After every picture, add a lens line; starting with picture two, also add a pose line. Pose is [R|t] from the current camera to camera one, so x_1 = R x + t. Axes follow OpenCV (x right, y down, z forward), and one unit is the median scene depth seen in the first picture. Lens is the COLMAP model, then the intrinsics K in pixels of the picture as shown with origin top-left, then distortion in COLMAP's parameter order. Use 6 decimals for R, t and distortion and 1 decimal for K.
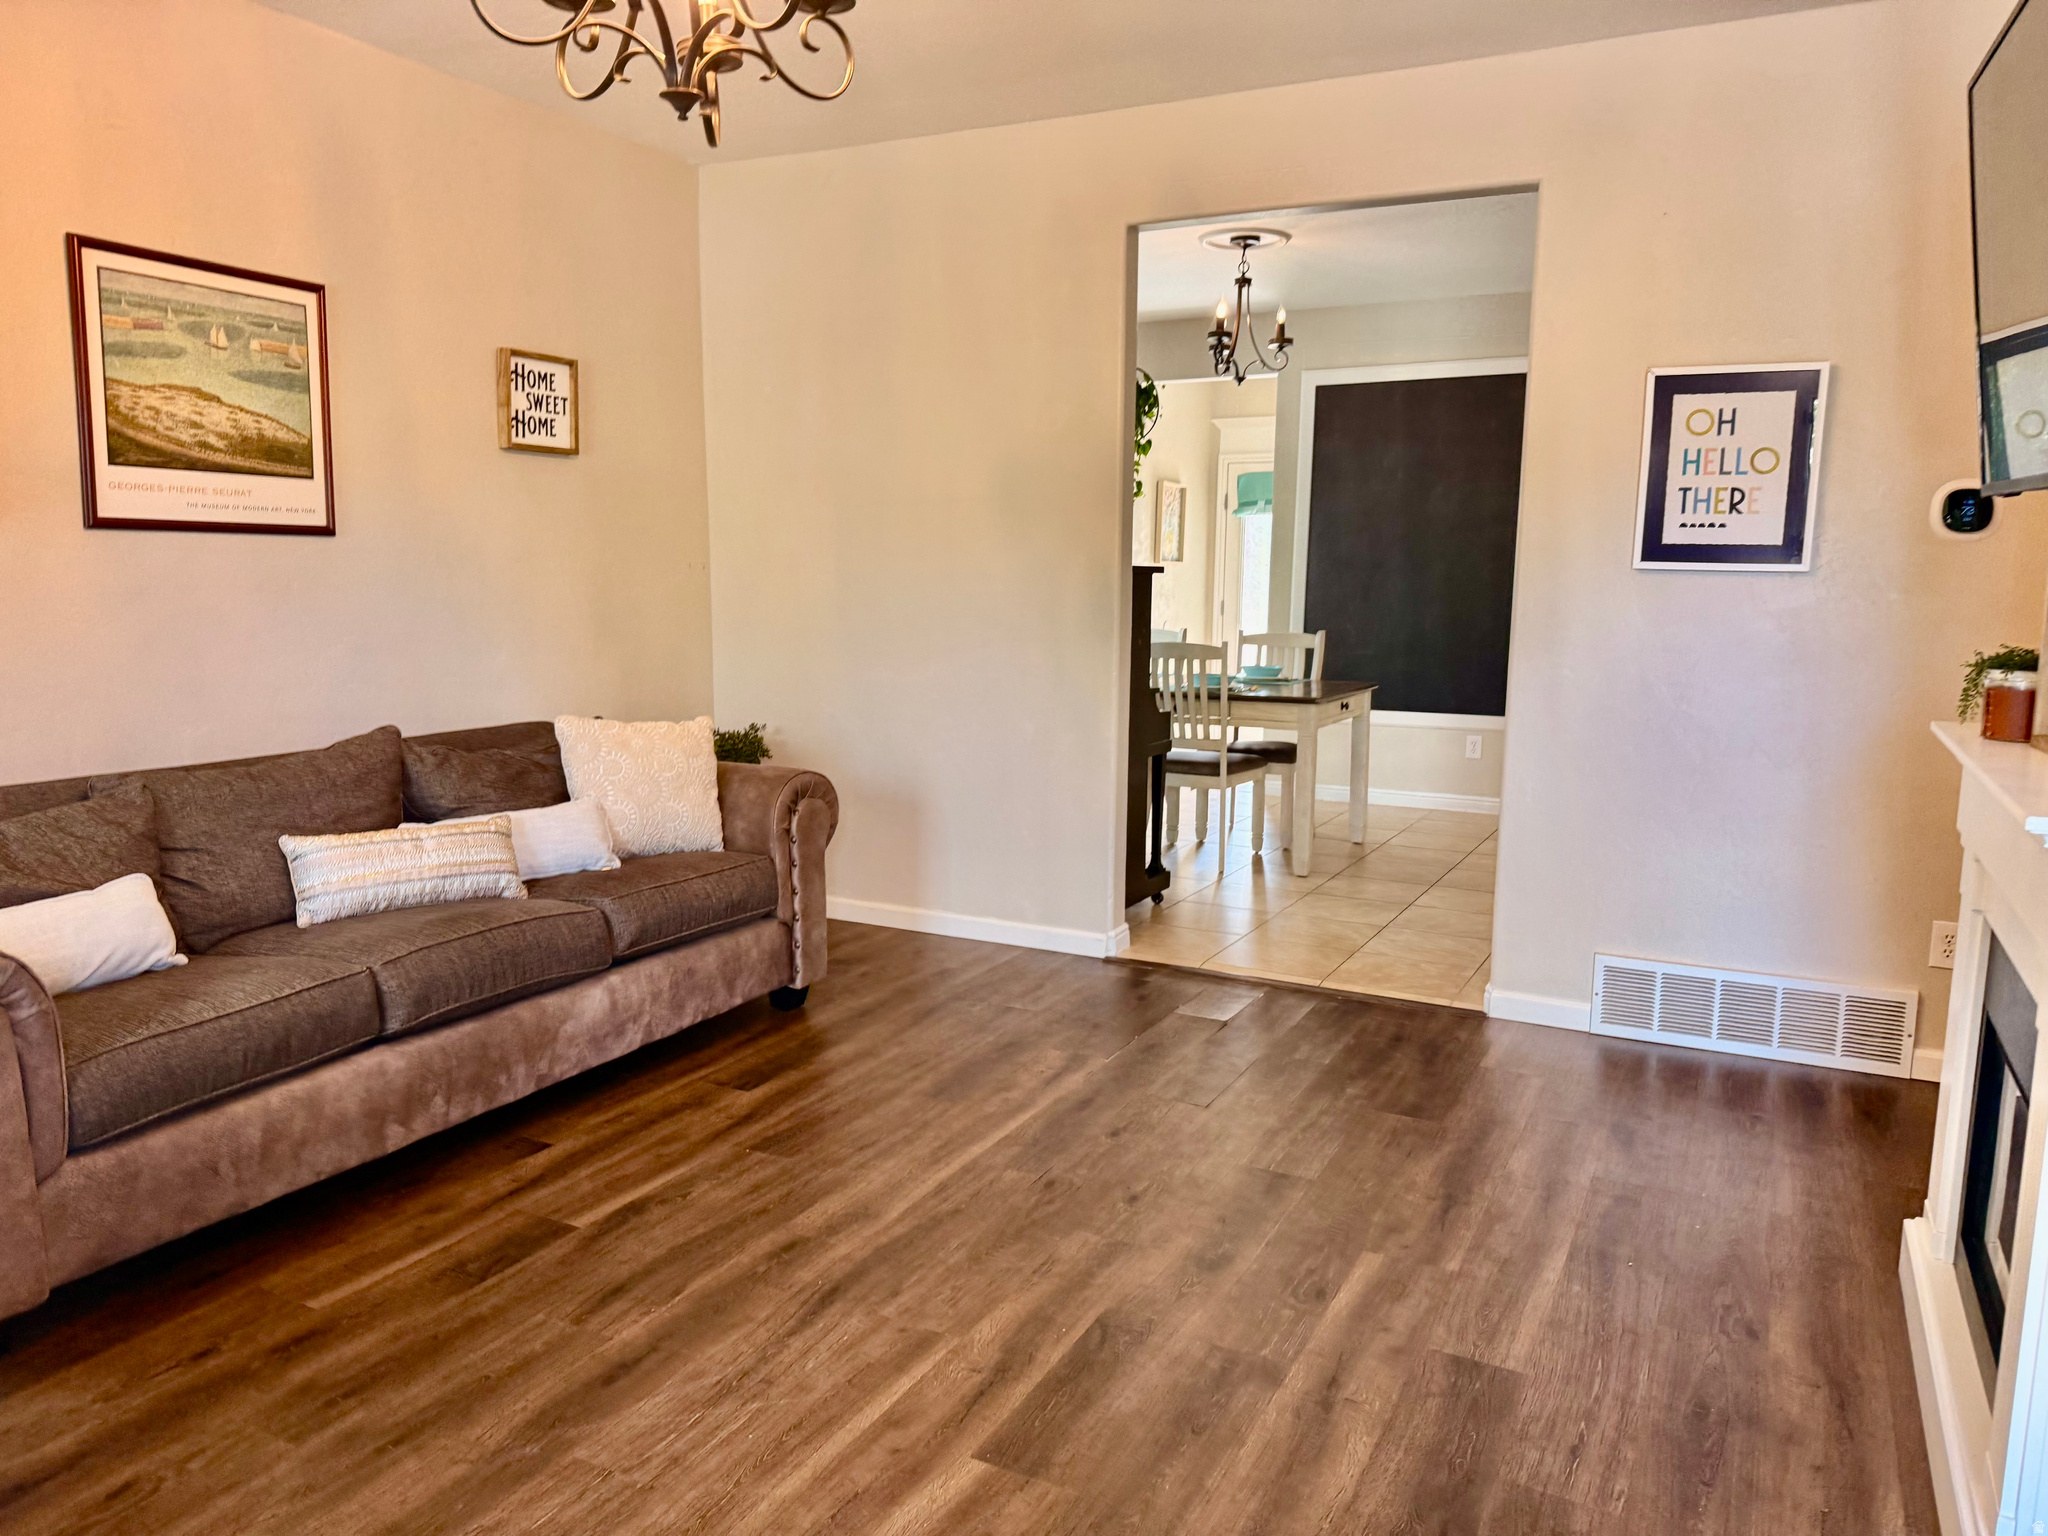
lens RADIAL K [[1443.1, 0, 1018.2], [0, 1443.1, 748.7], [0, 0, 1]] dist [0.067837, -0.085288]
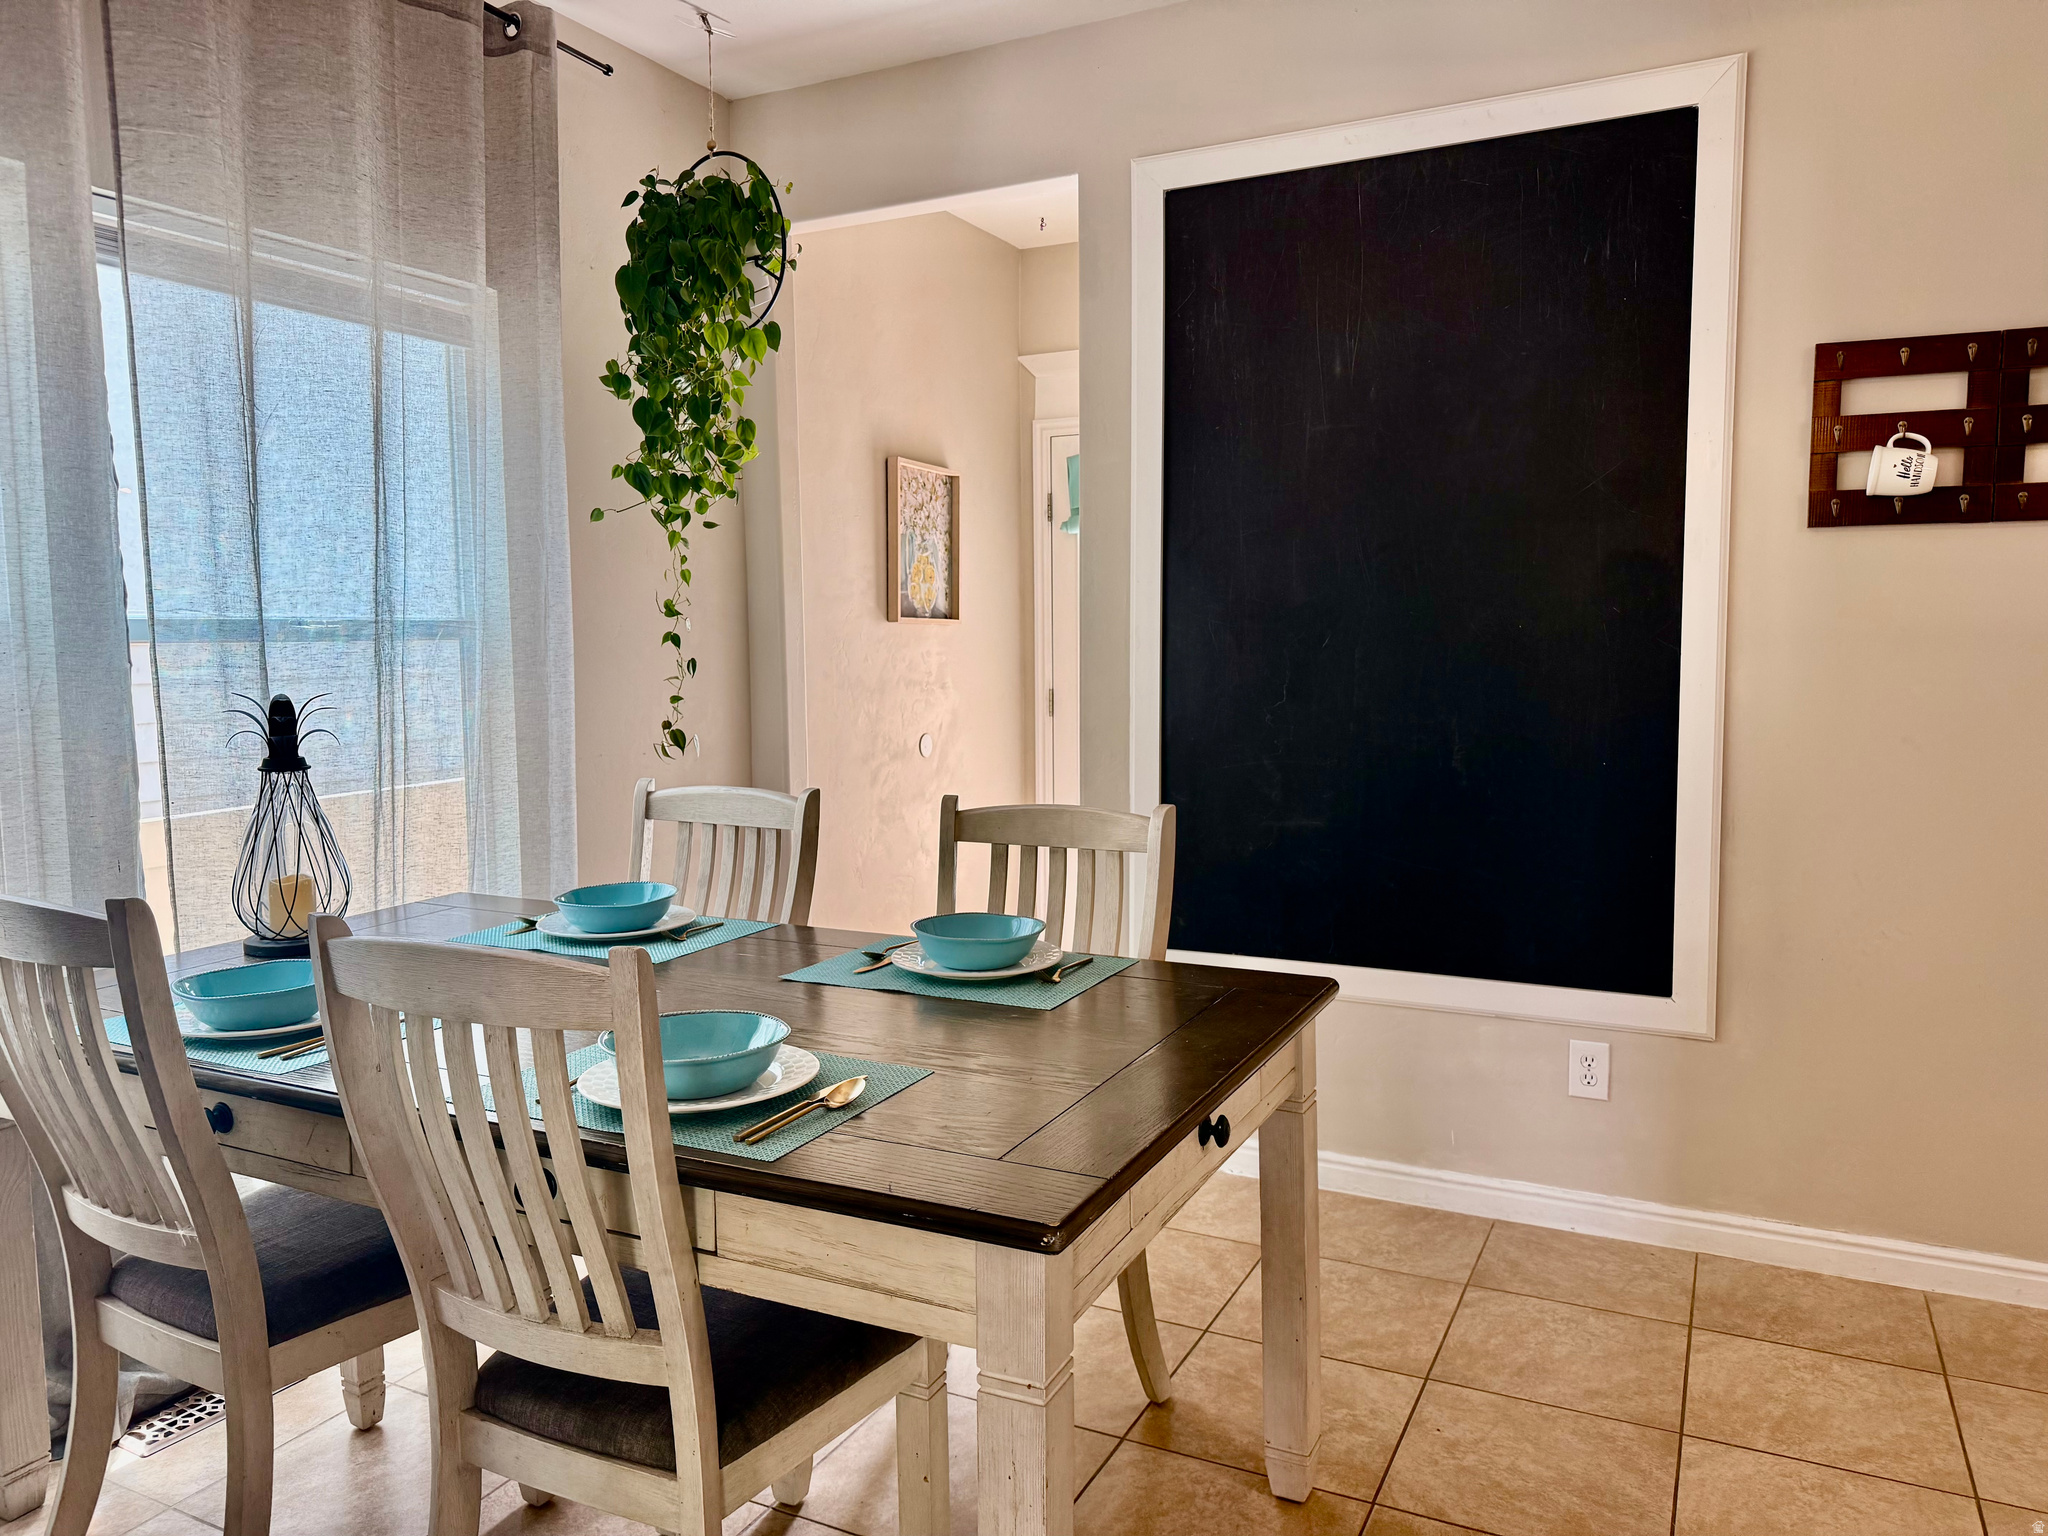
lens RADIAL K [[1443.1, 0, 1020.8], [0, 1443.1, 752.9], [0, 0, 1]] dist [0.067837, -0.085288]
pose [[0.999378, -0.026344, 0.023428, 0.043452], [0.027333, 0.998704, -0.042932, -0.020561], [-0.022267, 0.043545, 0.998803, 0.170911]]
